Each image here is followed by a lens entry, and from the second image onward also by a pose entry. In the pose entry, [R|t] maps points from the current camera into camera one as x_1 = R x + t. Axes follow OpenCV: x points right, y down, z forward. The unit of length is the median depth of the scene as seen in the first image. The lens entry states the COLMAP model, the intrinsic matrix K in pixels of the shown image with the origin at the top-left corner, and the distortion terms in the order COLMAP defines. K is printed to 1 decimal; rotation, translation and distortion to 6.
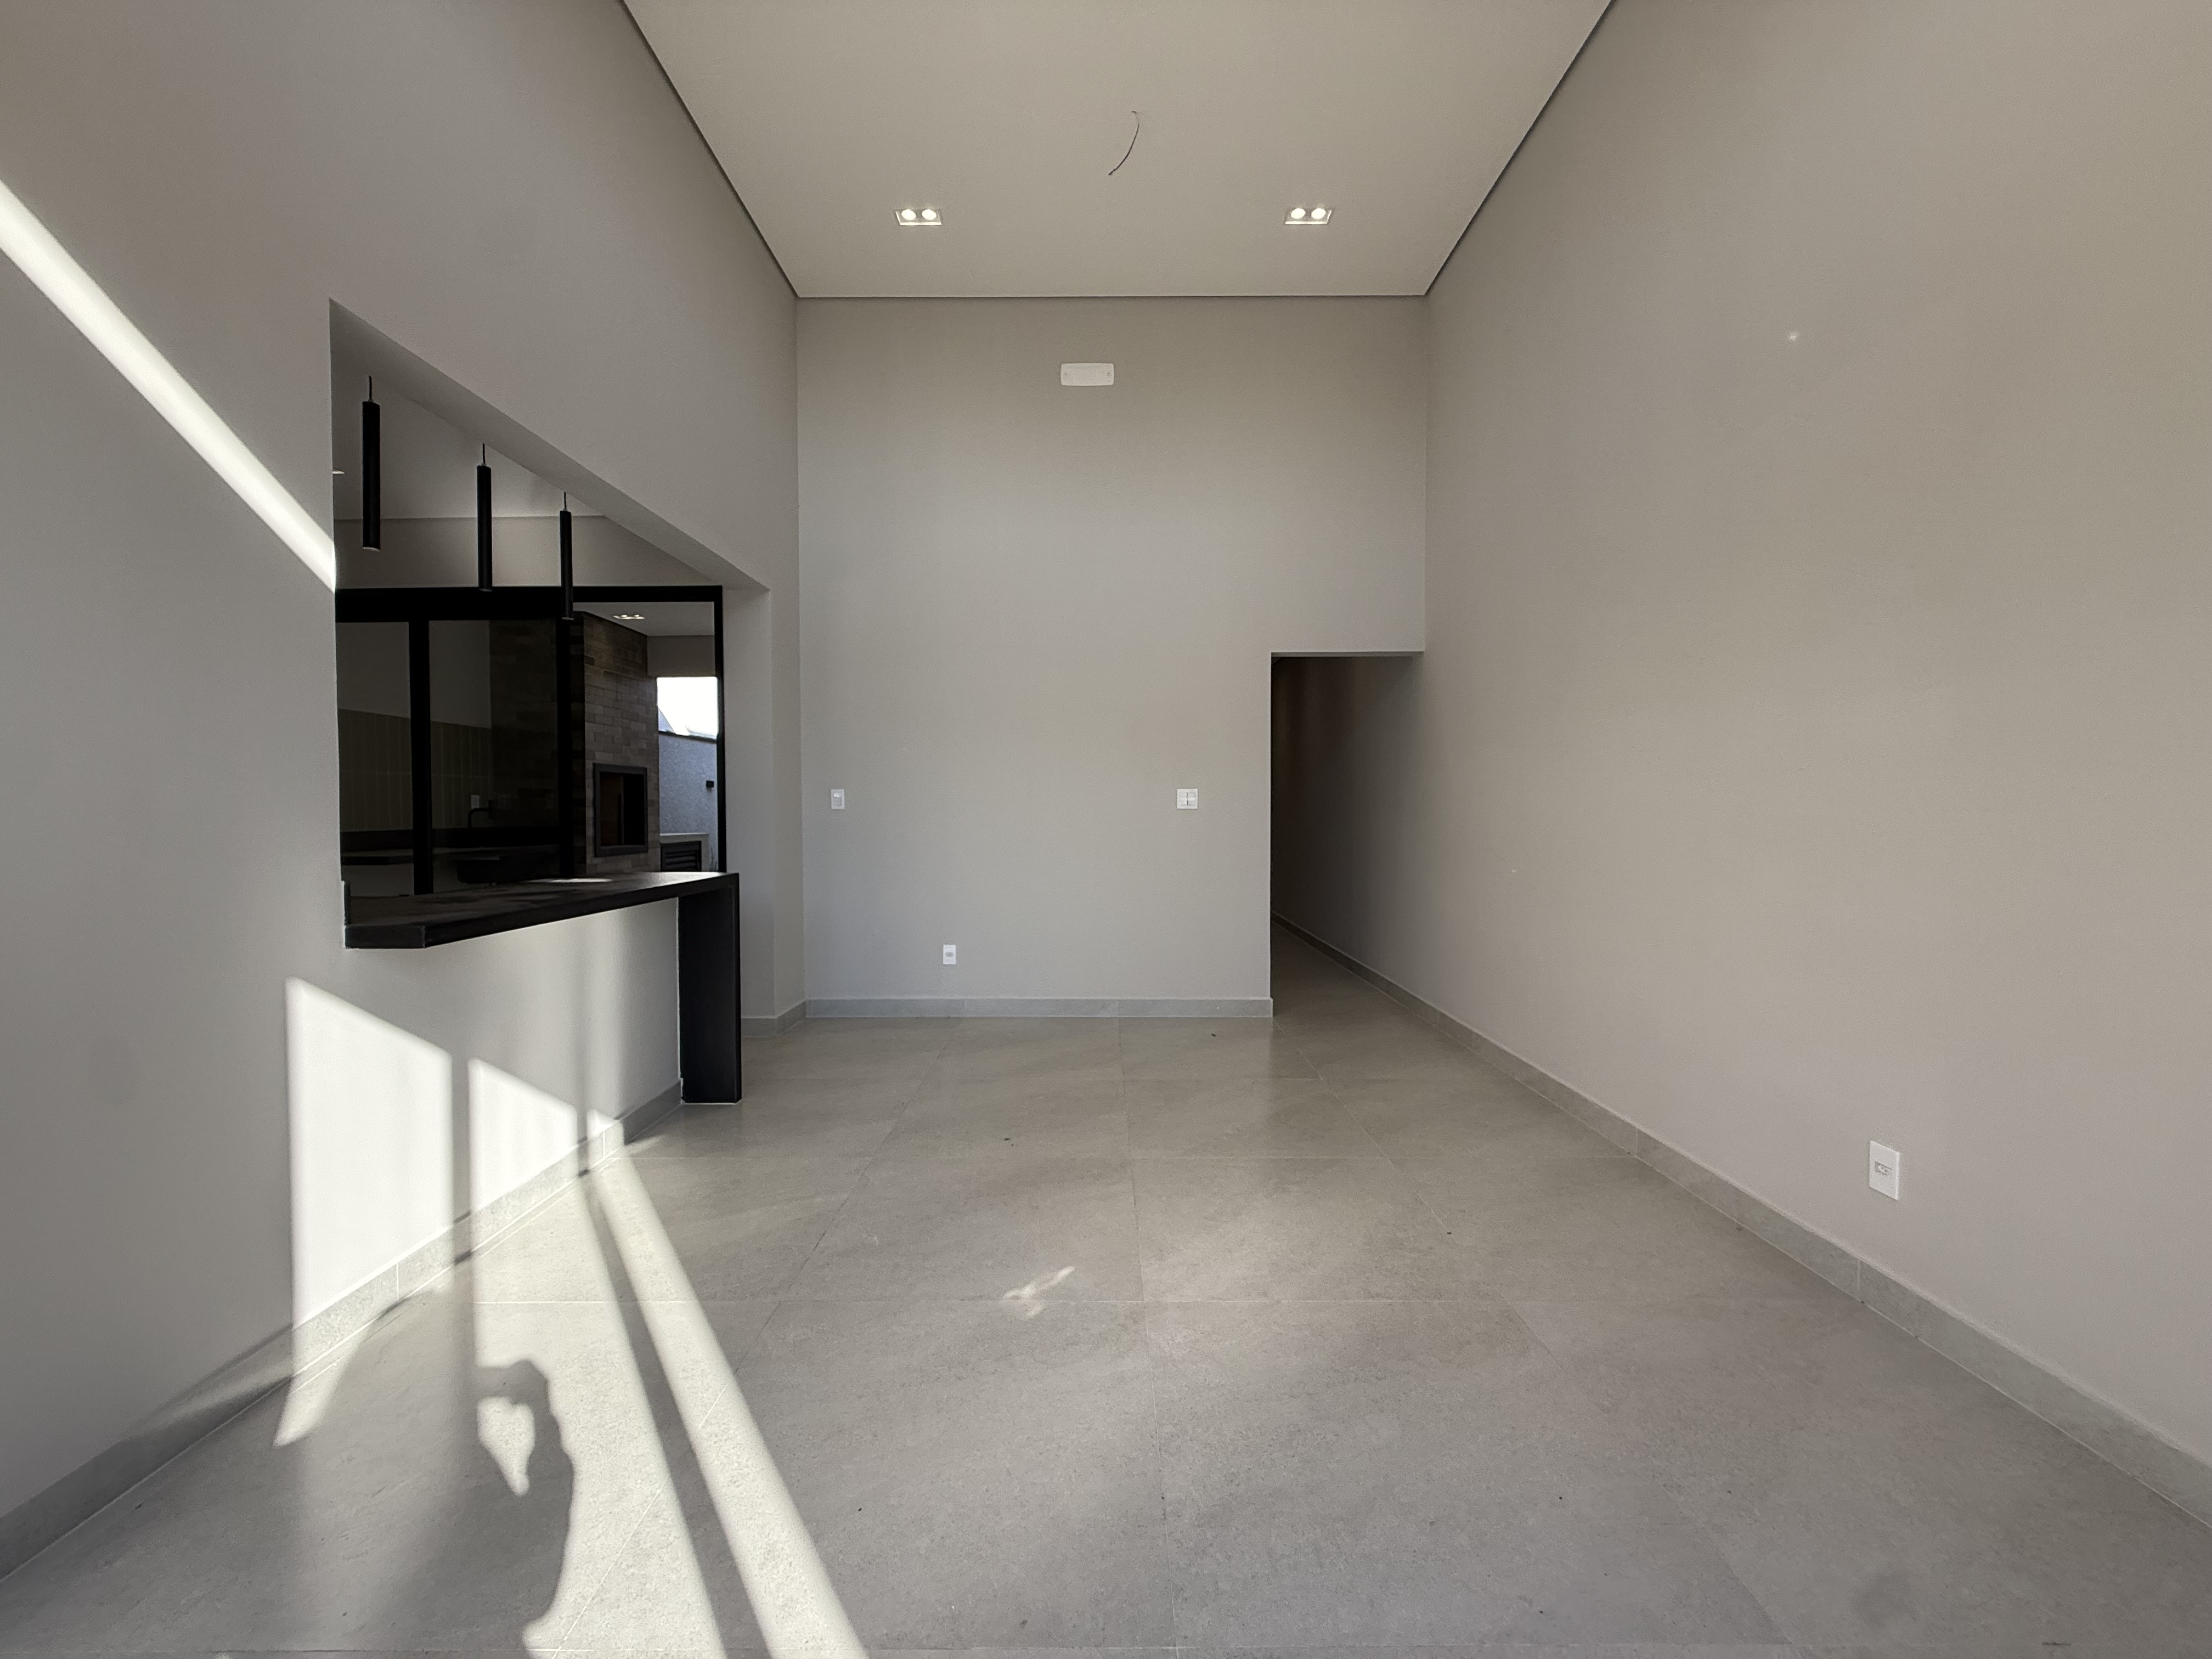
lens RADIAL K [[870.7, 0, 1095.4], [0, 870.7, 822.6], [0, 0, 1]] dist [-0.000043, 0.000496]
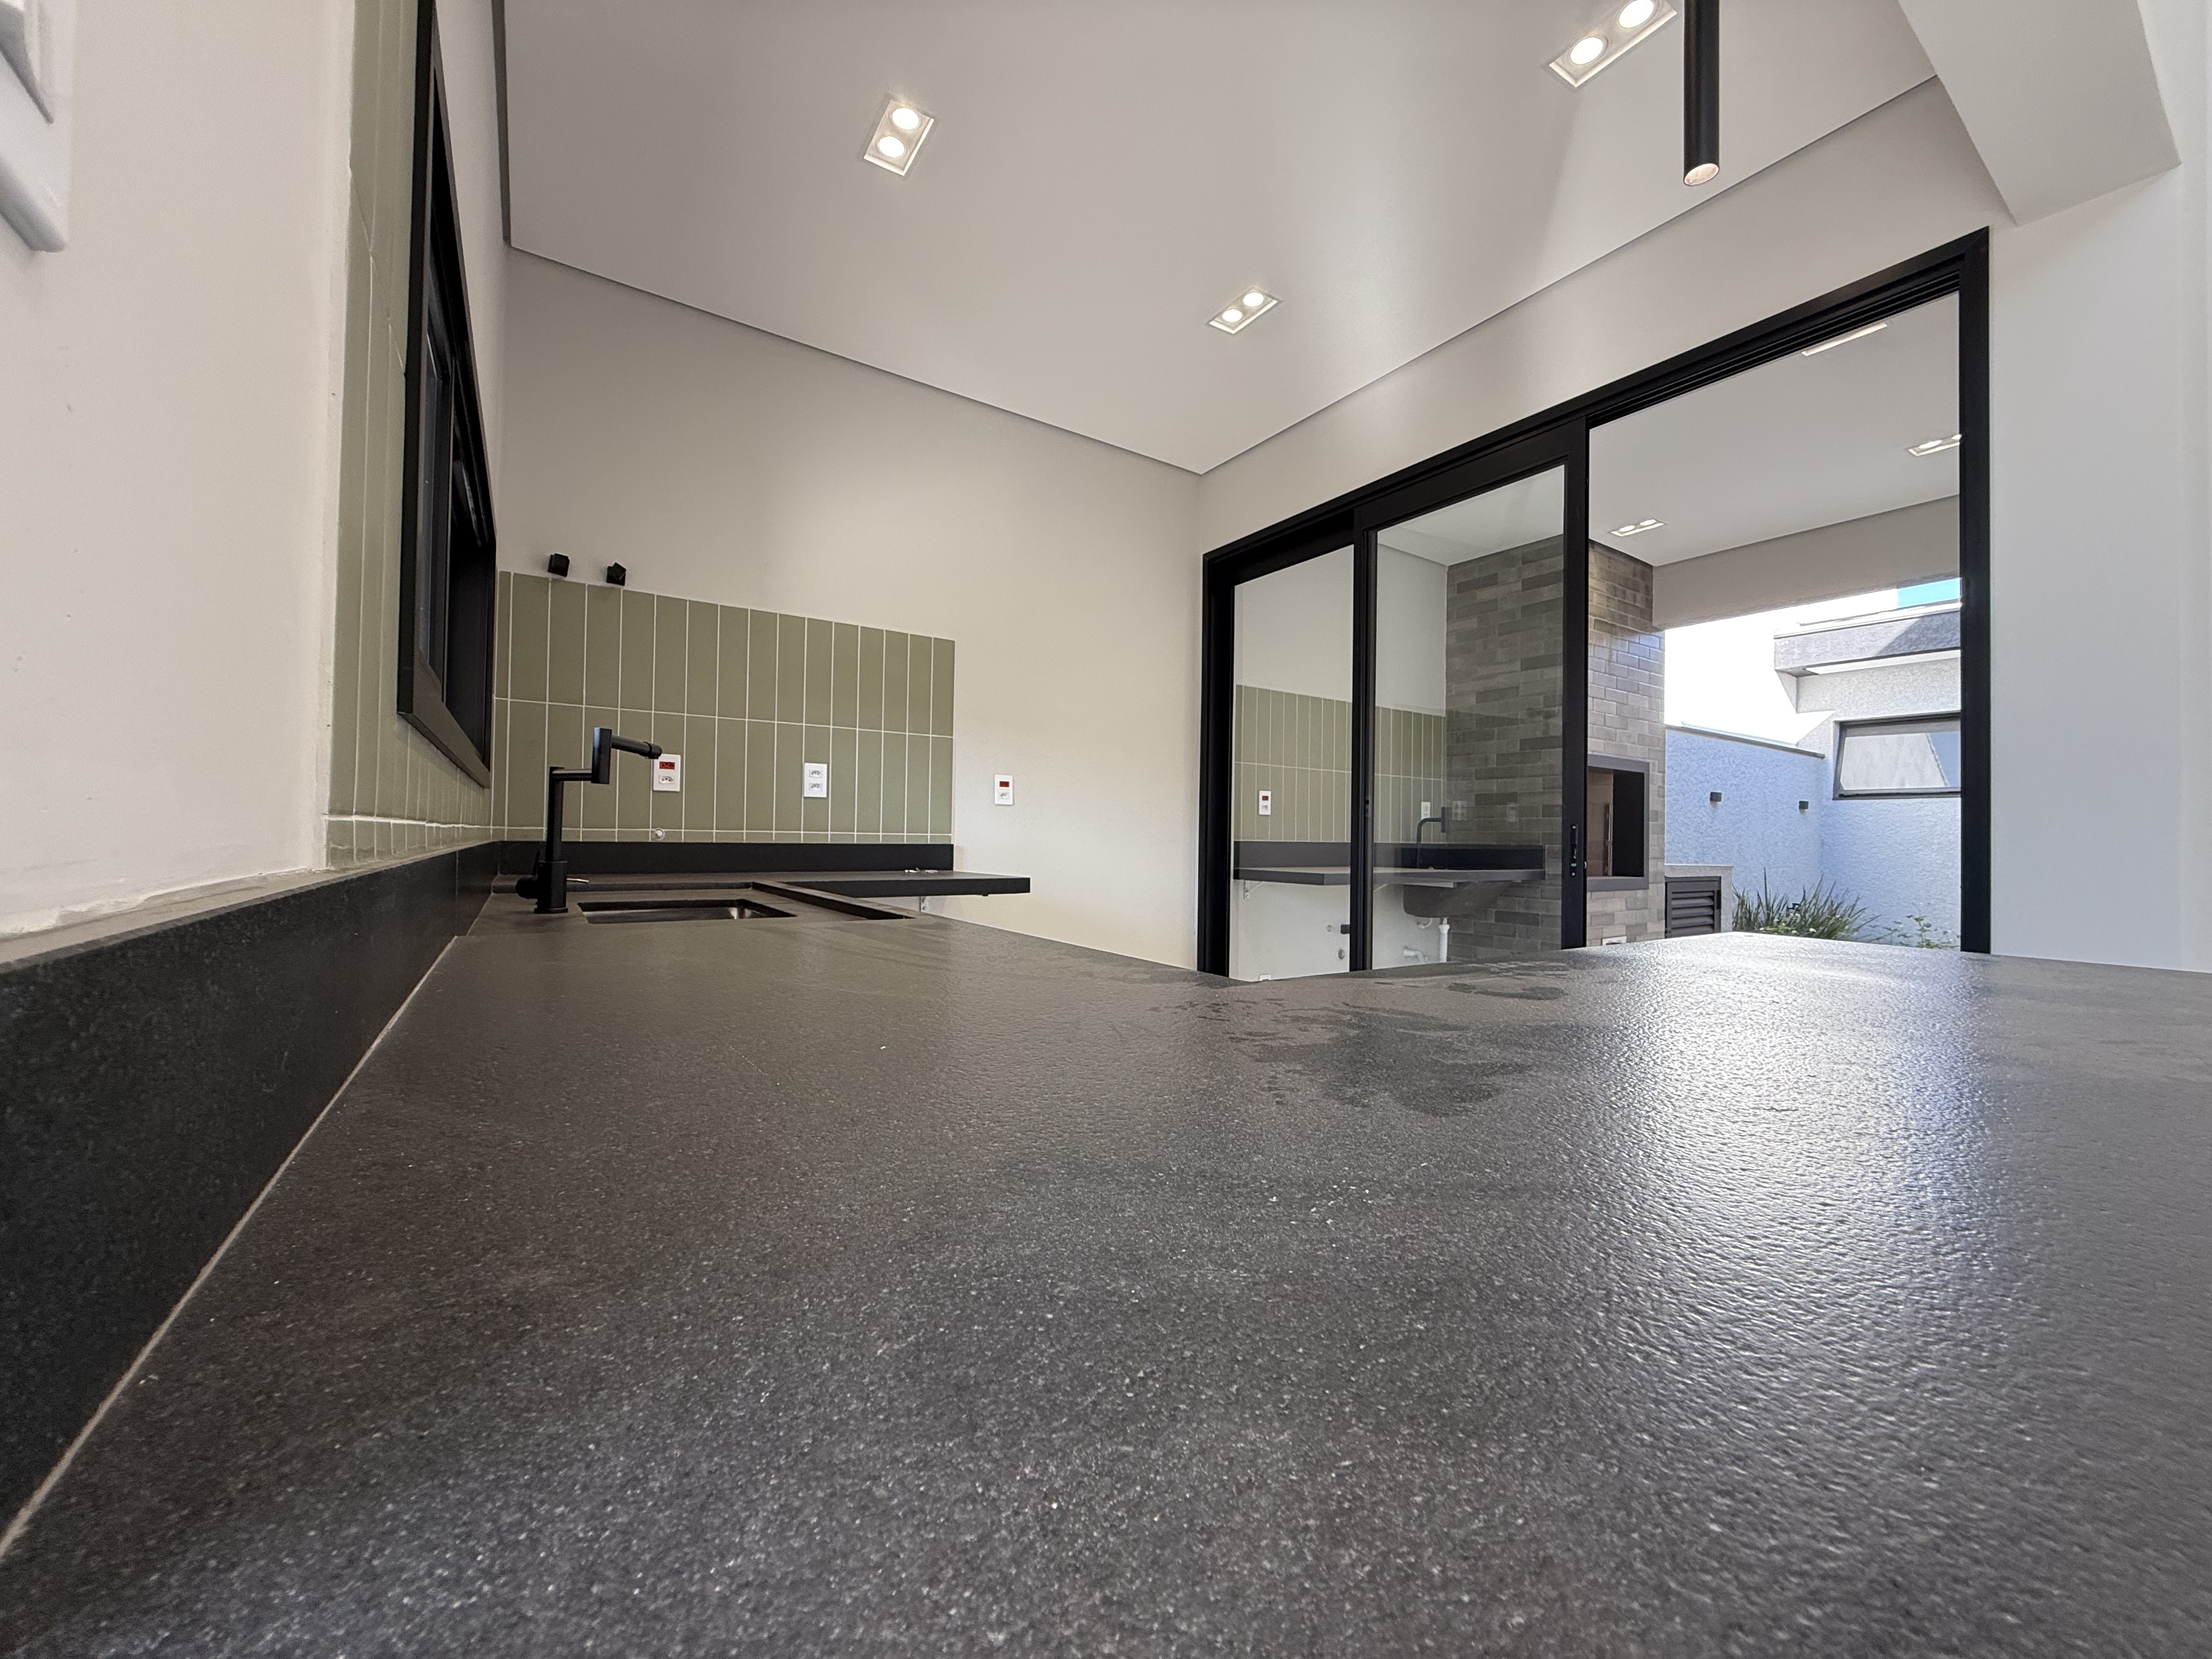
lens RADIAL K [[870.7, 0, 1094.9], [0, 870.7, 832.9], [0, 0, 1]] dist [-0.000043, 0.000496]
pose [[0.558056, 0.007940, -0.829765, -0.235148], [-0.029912, 0.999497, -0.010553, 0.013198], [0.829264, 0.030709, 0.558013, 0.326850]]
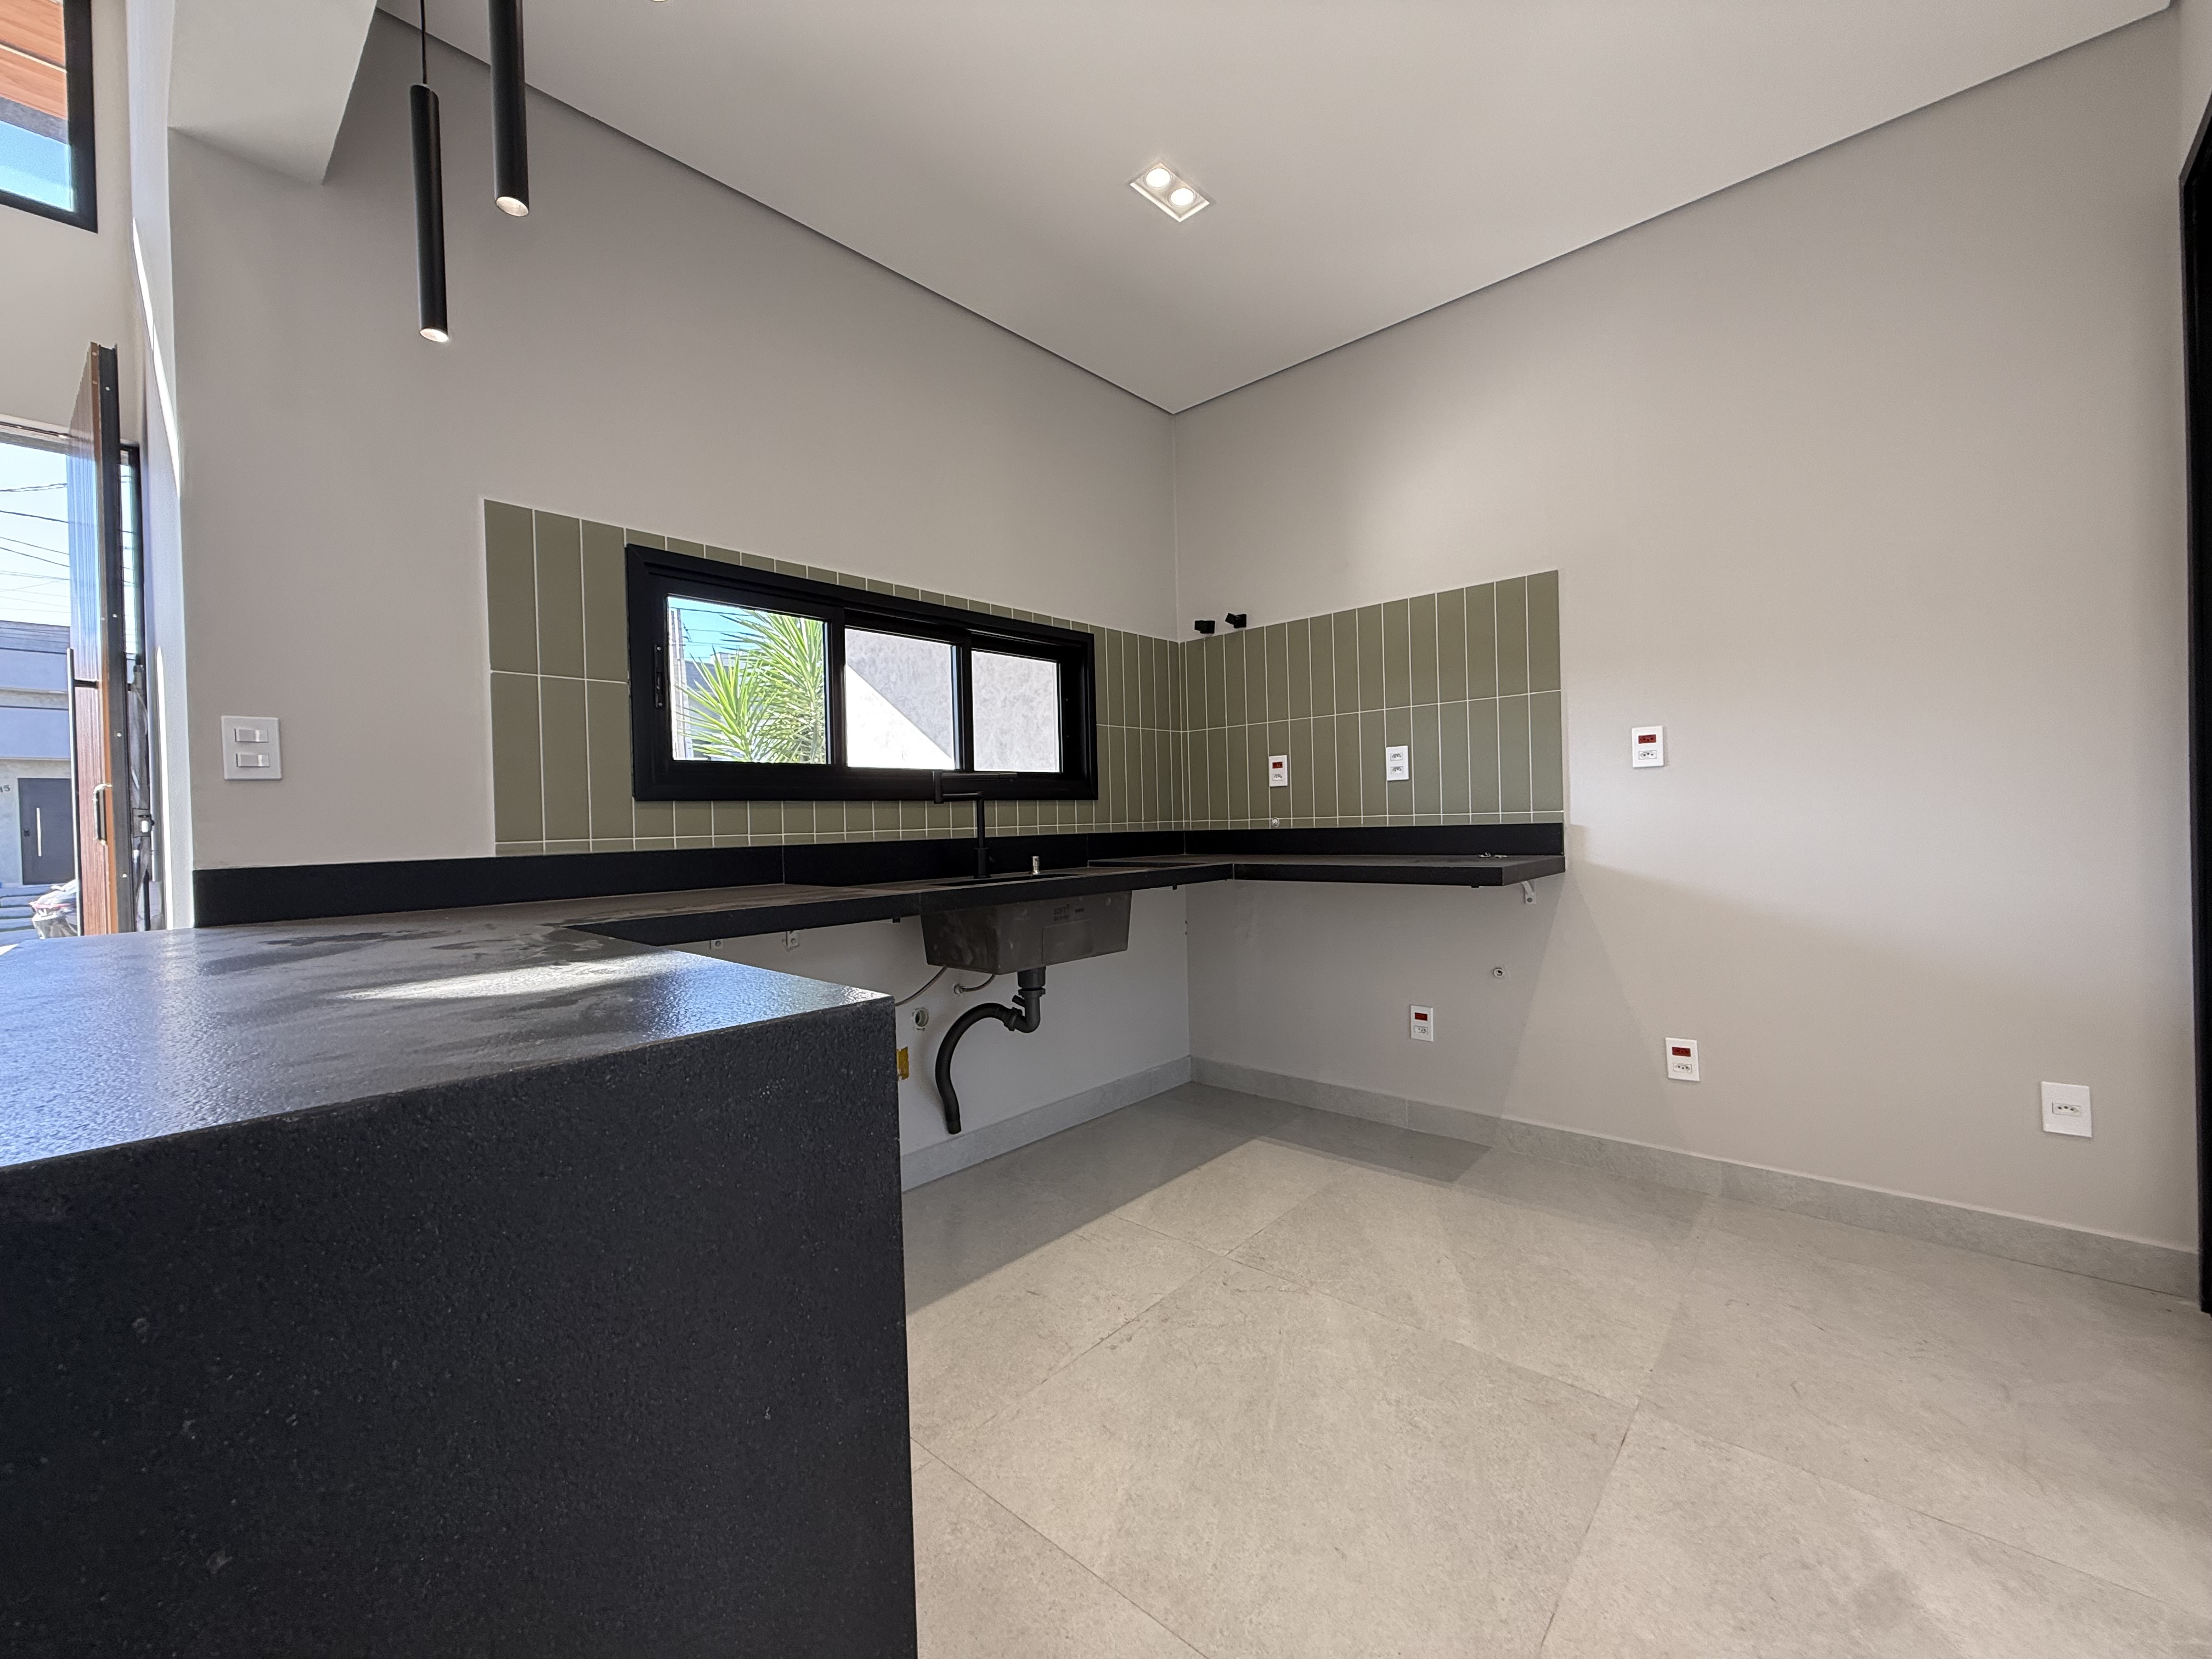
lens RADIAL K [[870.7, 0, 1093.9], [0, 870.7, 828.2], [0, 0, 1]] dist [-0.000043, 0.000496]
pose [[-0.660569, 0.025407, -0.750336, -0.266608], [0.017953, 0.999676, 0.018045, 0.001038], [0.750551, -0.001551, -0.660811, 1.079464]]
